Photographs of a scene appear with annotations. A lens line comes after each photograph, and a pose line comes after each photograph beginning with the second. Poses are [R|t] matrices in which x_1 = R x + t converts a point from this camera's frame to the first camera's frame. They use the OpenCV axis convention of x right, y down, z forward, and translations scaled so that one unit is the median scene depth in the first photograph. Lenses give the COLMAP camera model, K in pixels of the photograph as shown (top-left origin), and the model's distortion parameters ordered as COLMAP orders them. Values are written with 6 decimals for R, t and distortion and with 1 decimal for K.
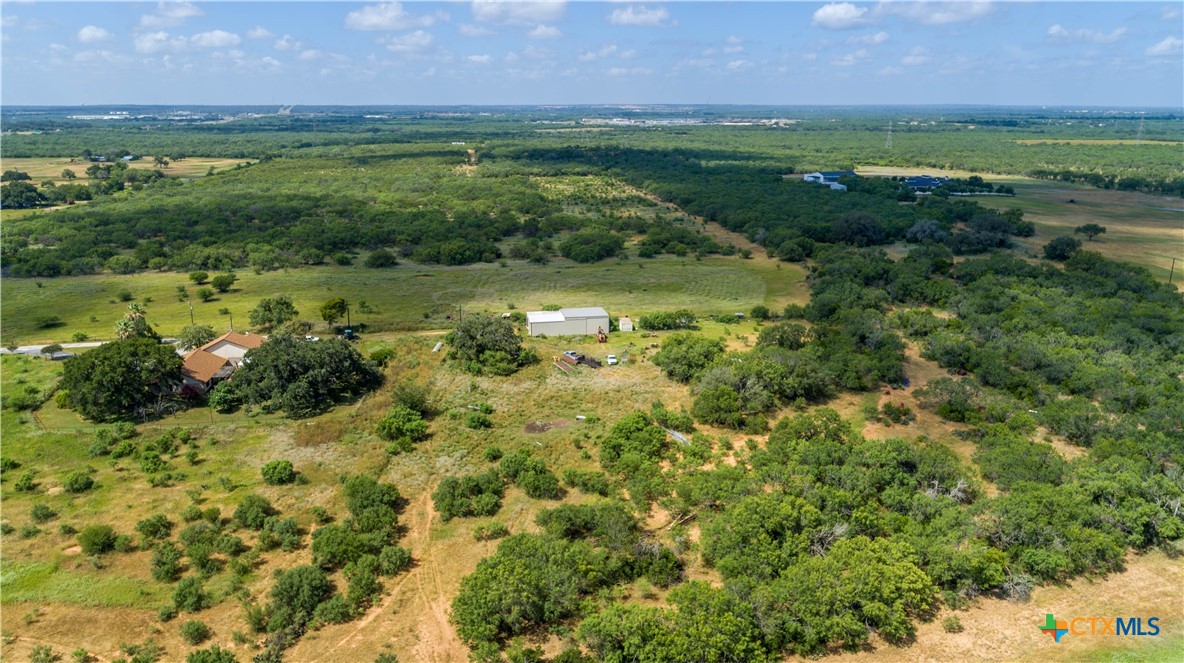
lens RADIAL K [[789.4, 0, 581.7], [0, 789.4, 340.4], [0, 0, 1]] dist [0.007313, -0.002899]
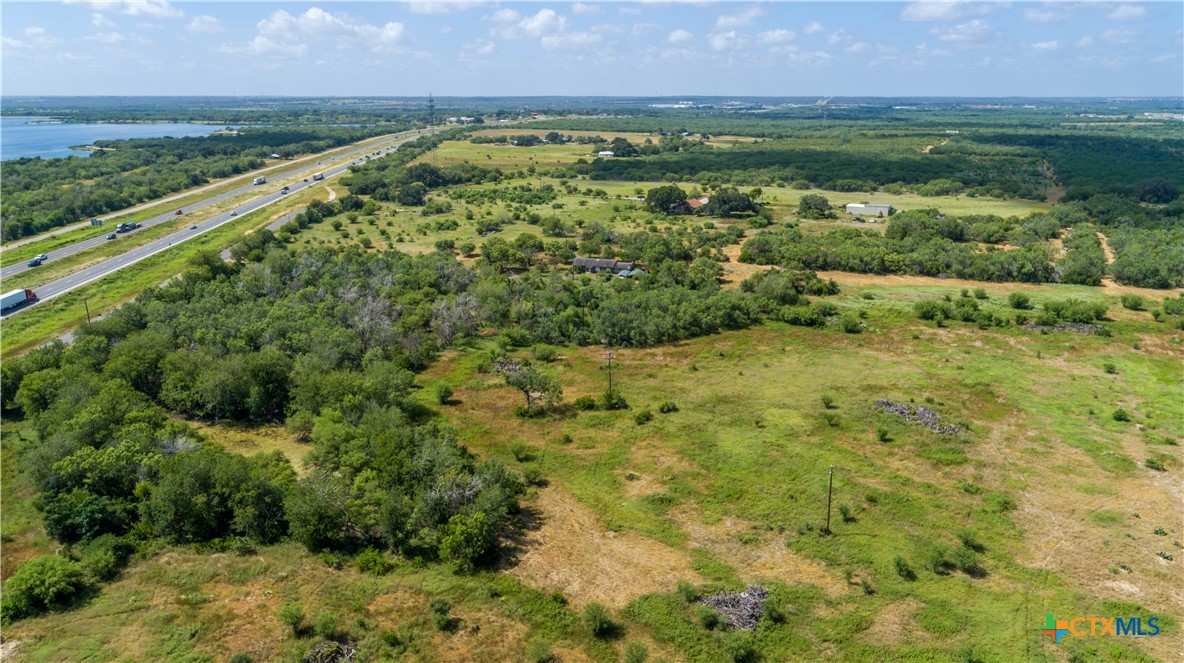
lens RADIAL K [[789.4, 0, 591.5], [0, 789.4, 337.0], [0, 0, 1]] dist [0.007313, -0.002899]
pose [[0.810044, 0.174997, -0.559647, 0.050934], [-0.171634, 0.983388, 0.059072, 0.025536], [0.560687, 0.048203, 0.826623, -0.085159]]
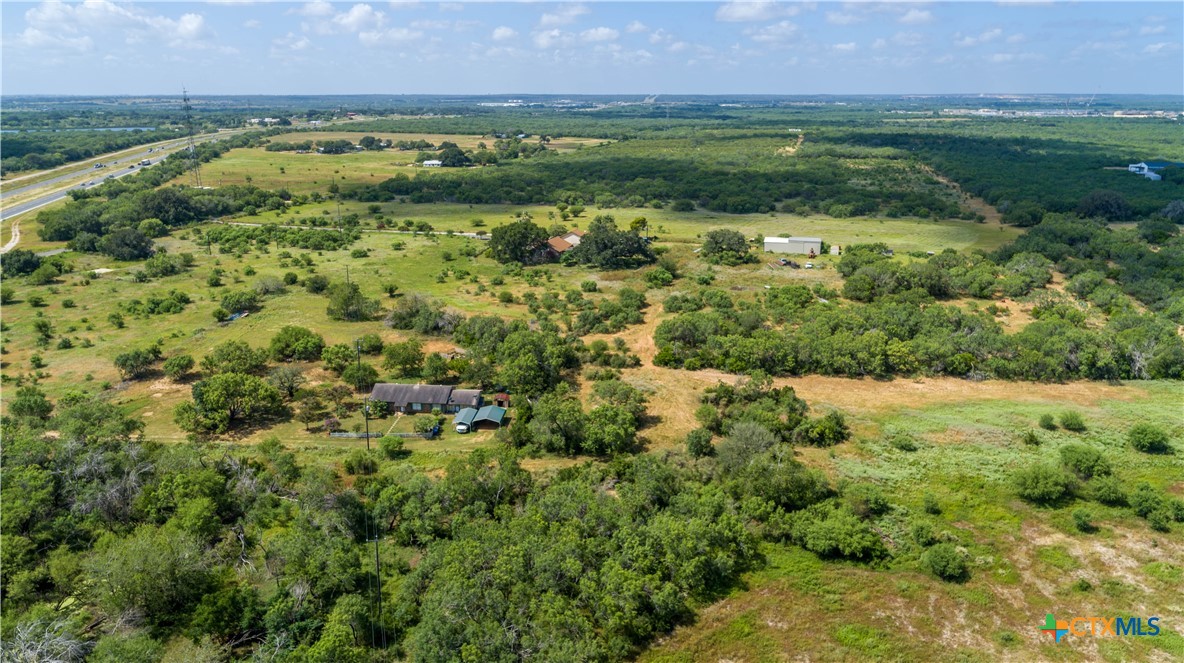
lens RADIAL K [[789.4, 0, 594.0], [0, 789.4, 336.3], [0, 0, 1]] dist [0.007313, -0.002899]
pose [[0.914826, 0.120376, -0.385490, 0.020097], [-0.117530, 0.992584, 0.031034, 0.012363], [0.386368, 0.016916, 0.922190, -0.039927]]
